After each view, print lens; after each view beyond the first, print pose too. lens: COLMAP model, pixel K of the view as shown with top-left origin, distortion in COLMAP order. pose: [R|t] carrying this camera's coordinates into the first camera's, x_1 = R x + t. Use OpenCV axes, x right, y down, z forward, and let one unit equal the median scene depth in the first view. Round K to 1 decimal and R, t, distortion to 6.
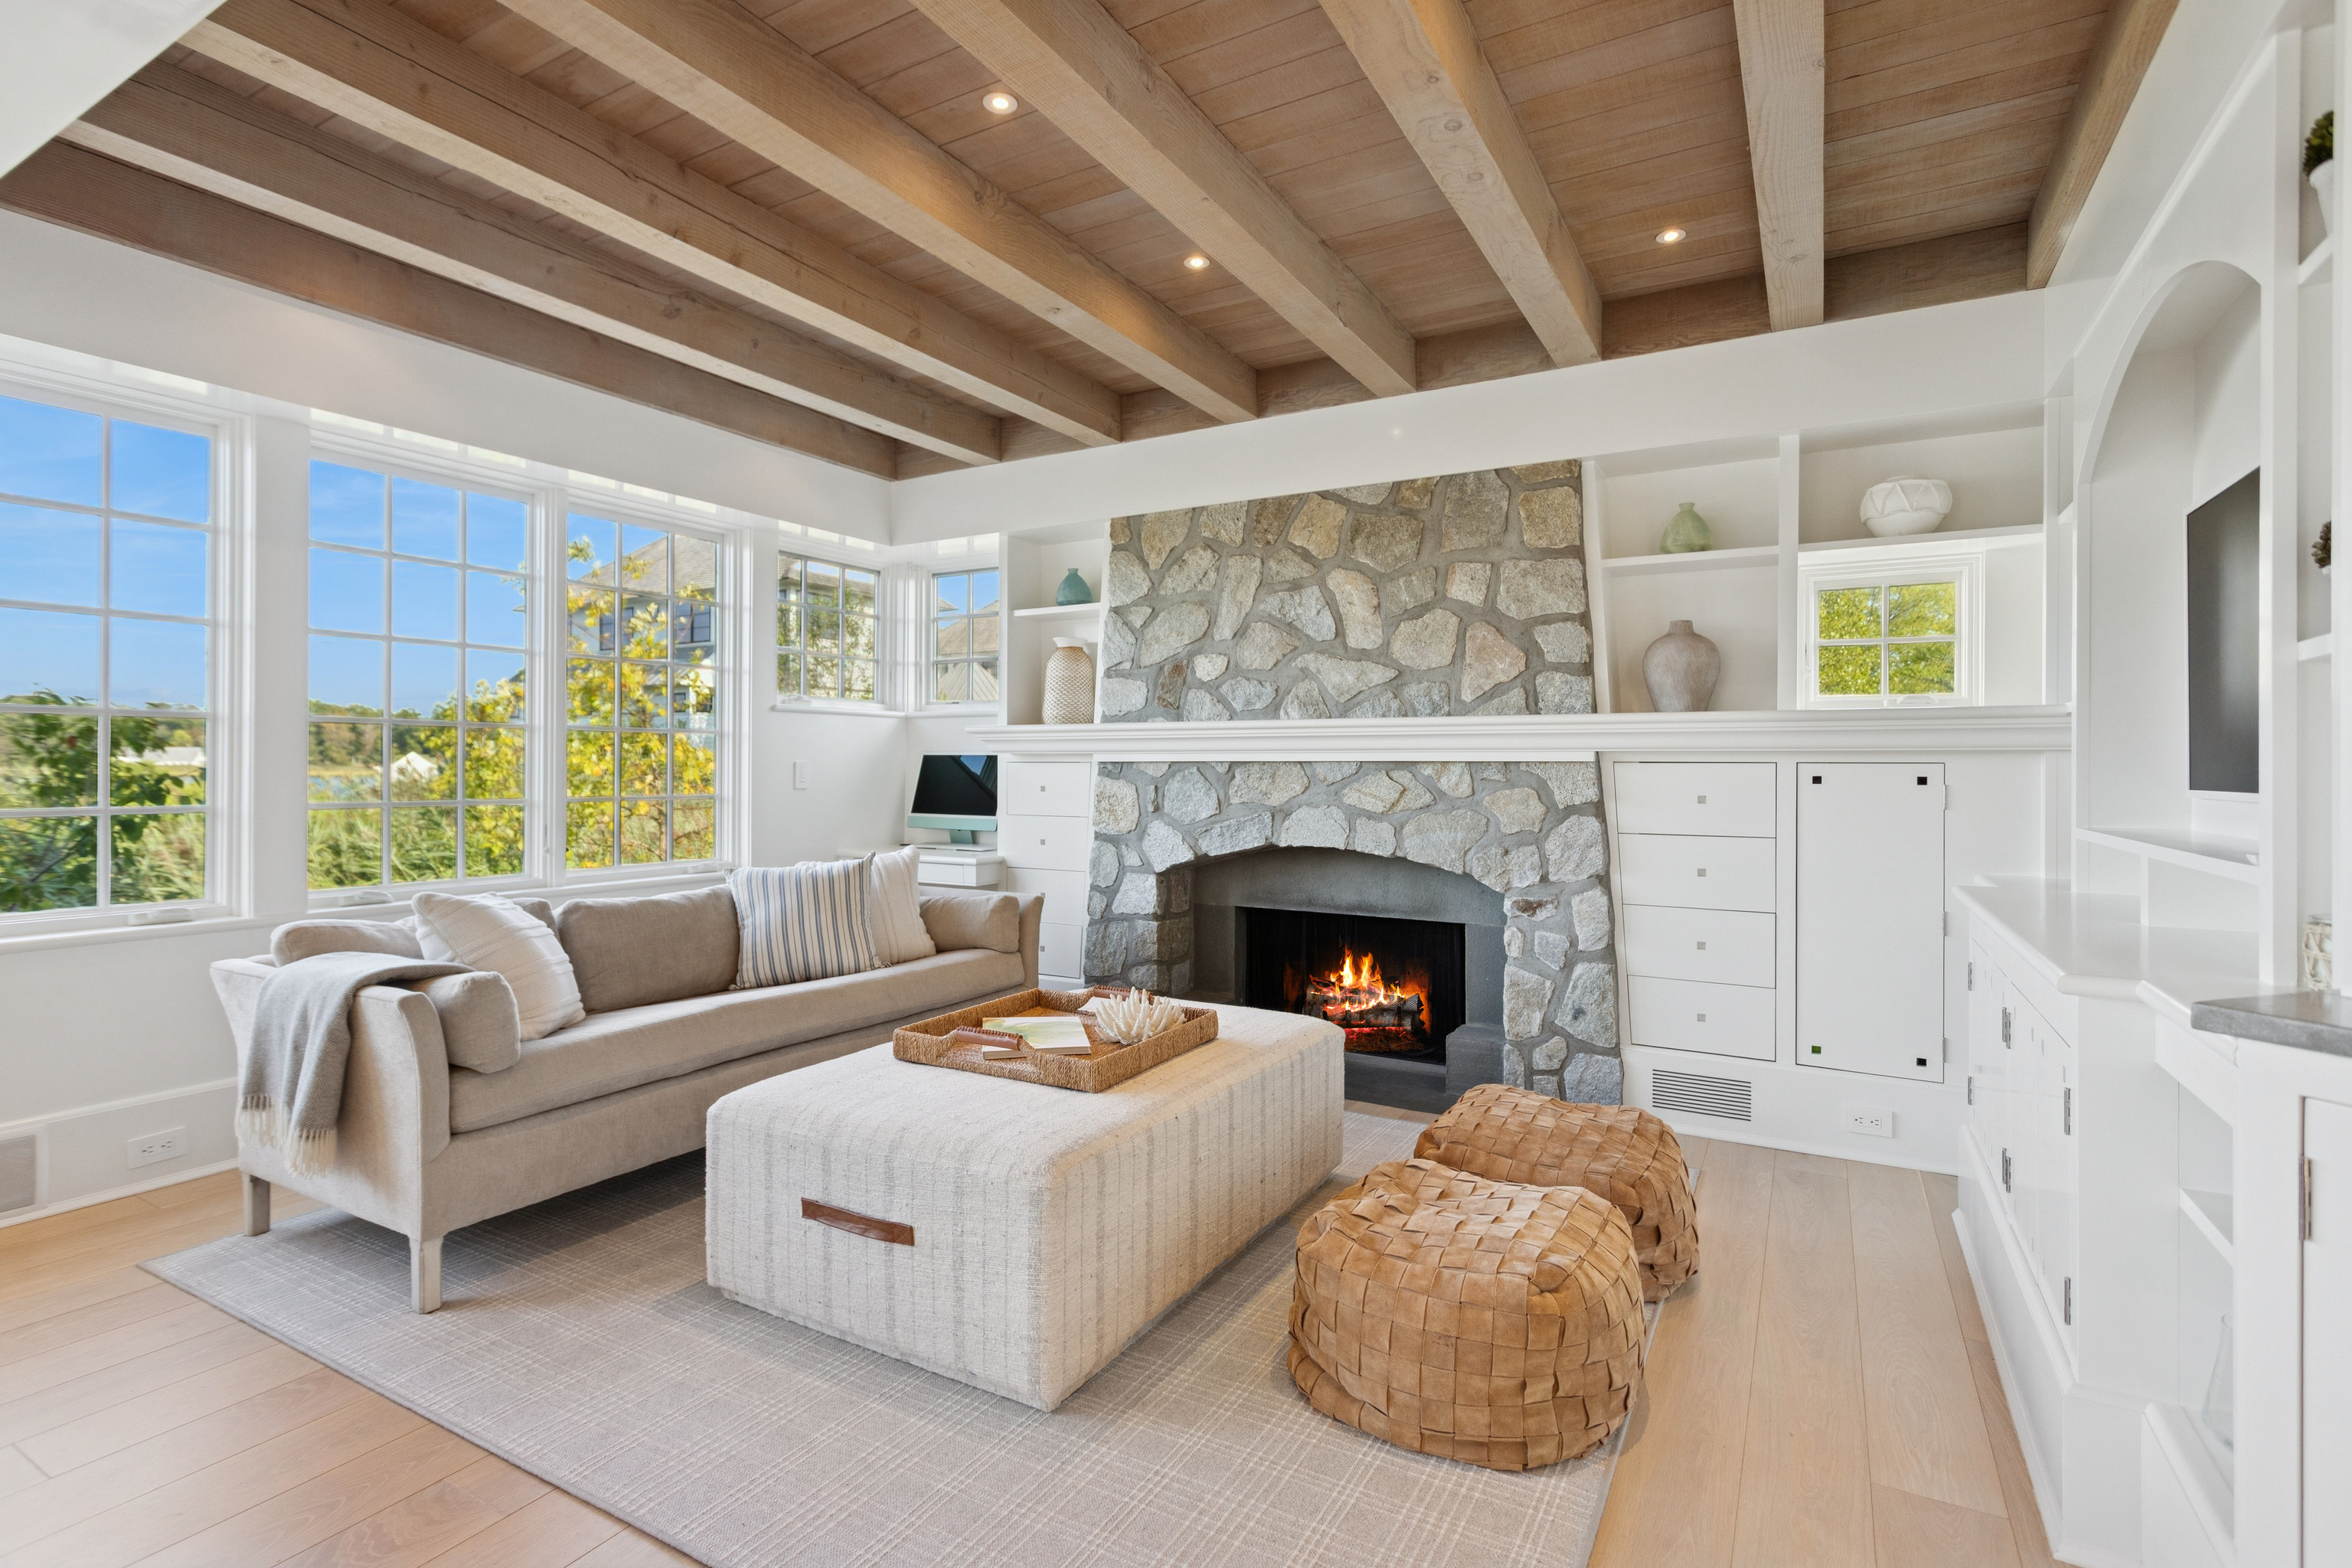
lens RADIAL K [[1125.0, 0, 1176.0], [0, 1125.0, 784.0], [0, 0, 1]] dist [-0.000825, 0.000213]
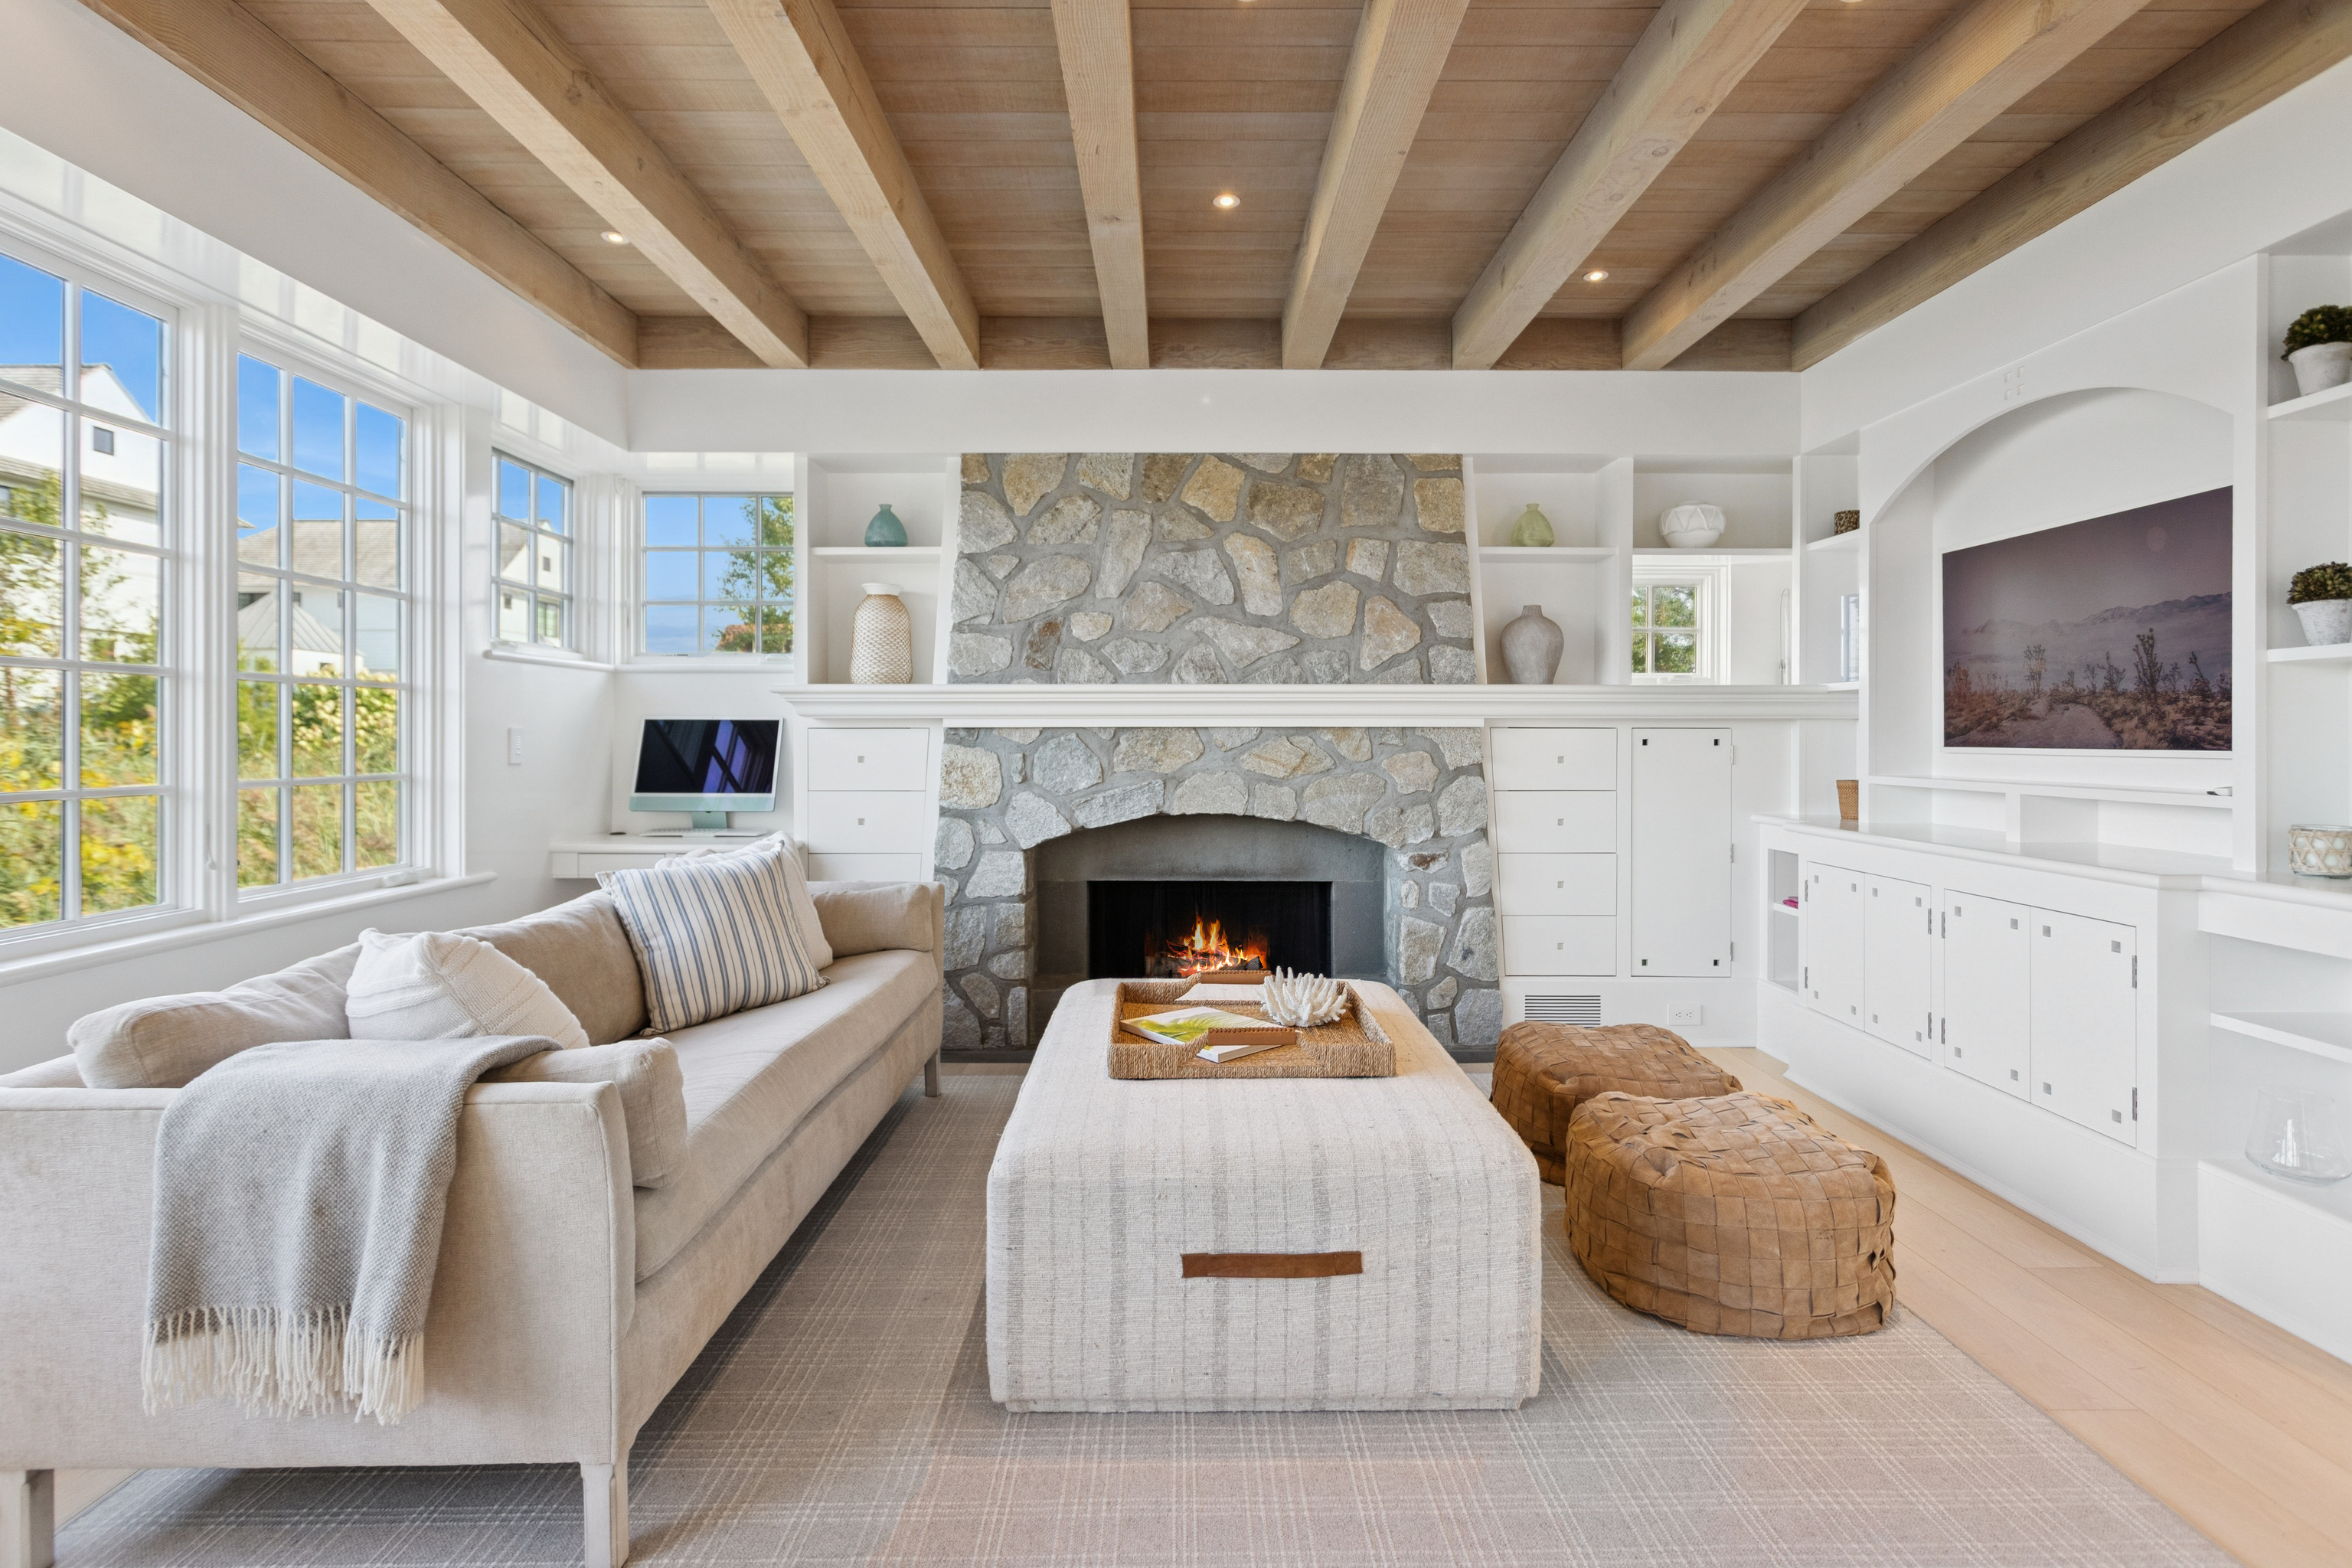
lens RADIAL K [[1147.6, 0, 1185.0], [0, 1147.6, 752.3], [0, 0, 1]] dist [-0.000551, -0.000031]
pose [[0.862419, -0.011203, 0.506072, -0.420654], [0.010387, 0.999936, 0.004436, -0.002843], [-0.506089, 0.001431, 0.862480, 0.150917]]
